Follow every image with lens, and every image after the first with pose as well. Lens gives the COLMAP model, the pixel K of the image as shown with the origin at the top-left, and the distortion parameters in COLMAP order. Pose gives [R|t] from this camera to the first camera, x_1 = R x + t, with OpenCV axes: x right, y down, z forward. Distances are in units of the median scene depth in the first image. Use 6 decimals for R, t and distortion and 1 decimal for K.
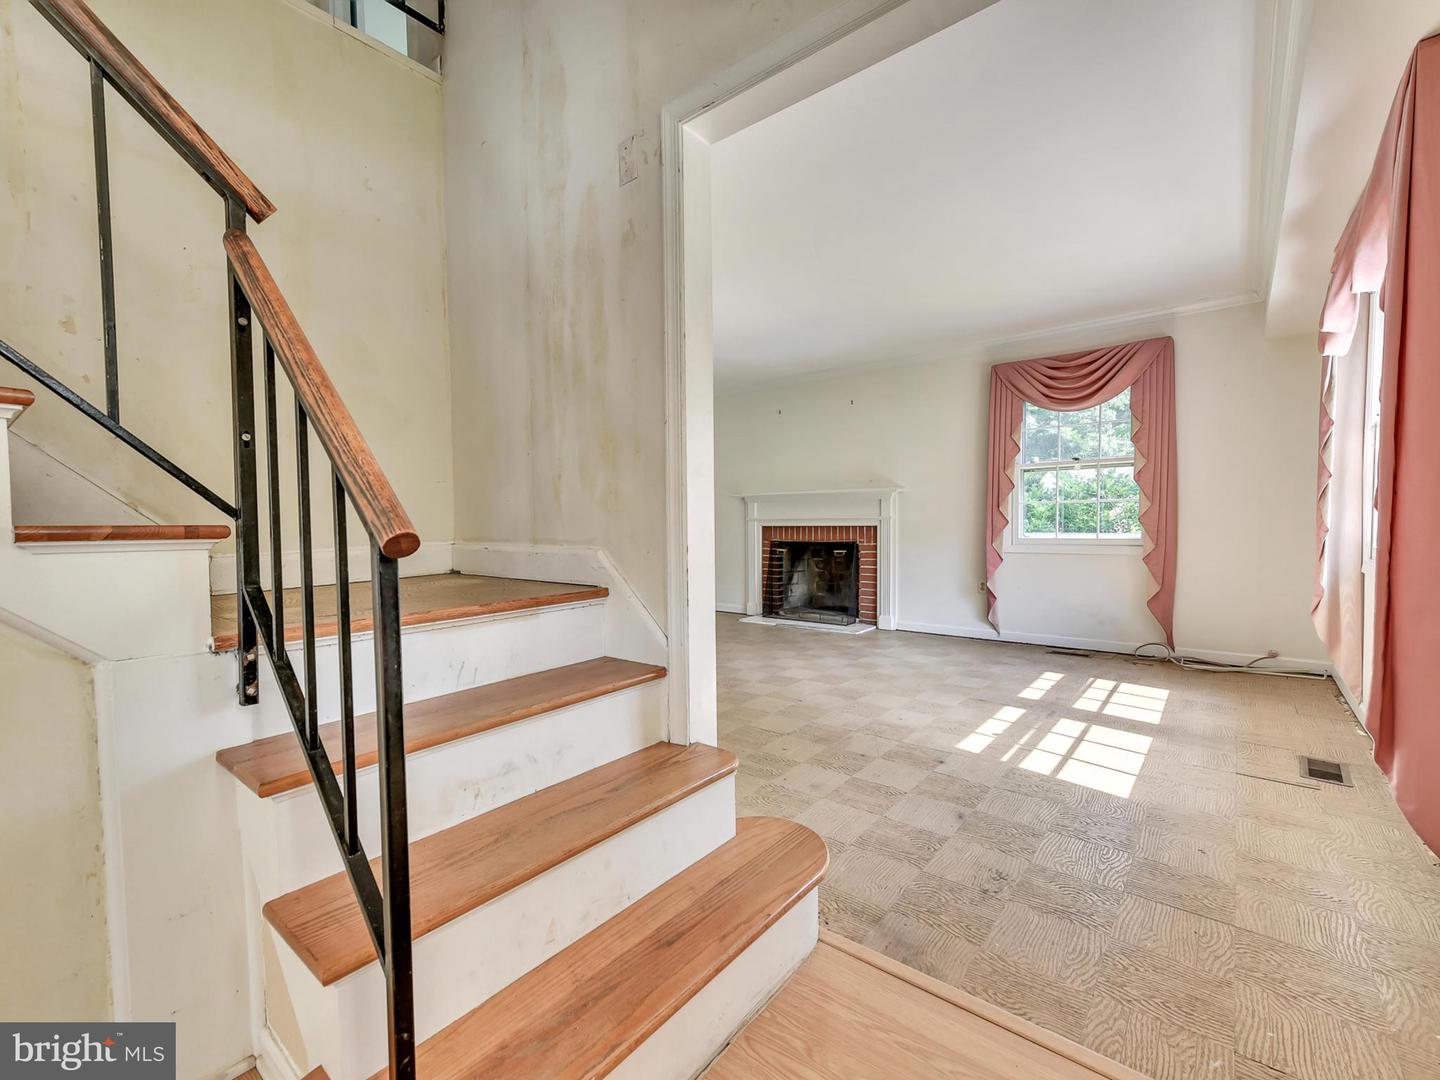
lens RADIAL K [[628.1, 0, 755.6], [0, 628.1, 543.3], [0, 0, 1]] dist [0.013762, 0.000808]
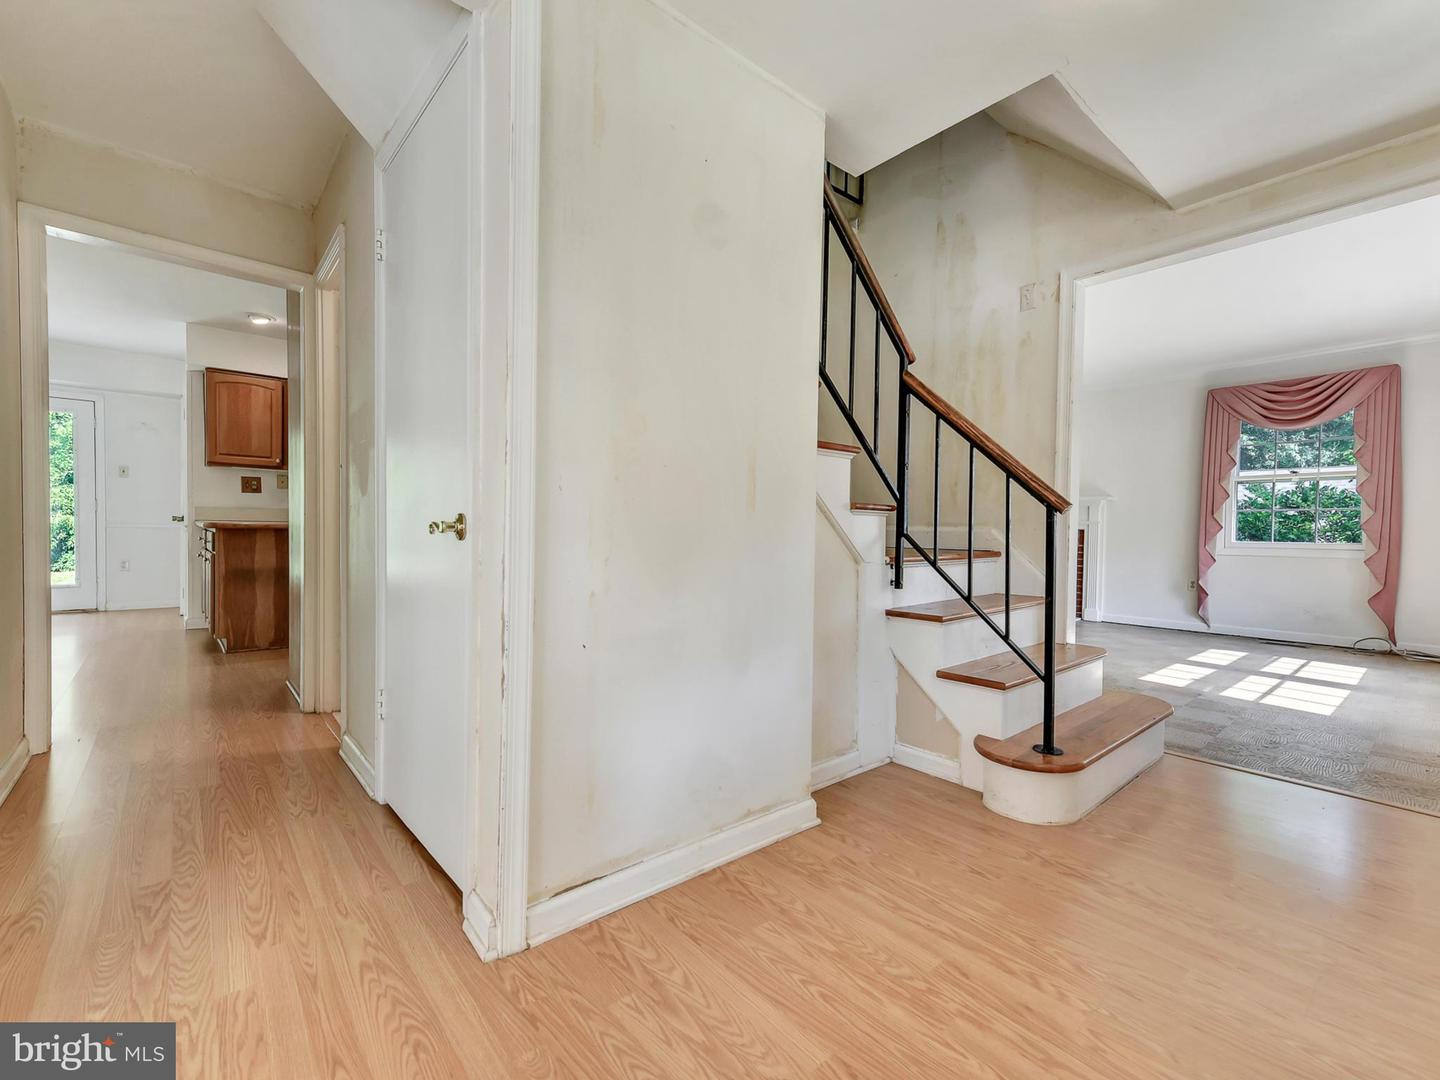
lens RADIAL K [[628.1, 0, 755.6], [0, 628.1, 543.3], [0, 0, 1]] dist [0.013762, 0.000808]
pose [[0.981424, 0.027149, -0.189919, -0.234290], [-0.029840, 0.999491, -0.011324, 0.037129], [0.189515, 0.016781, 0.981734, -0.315850]]
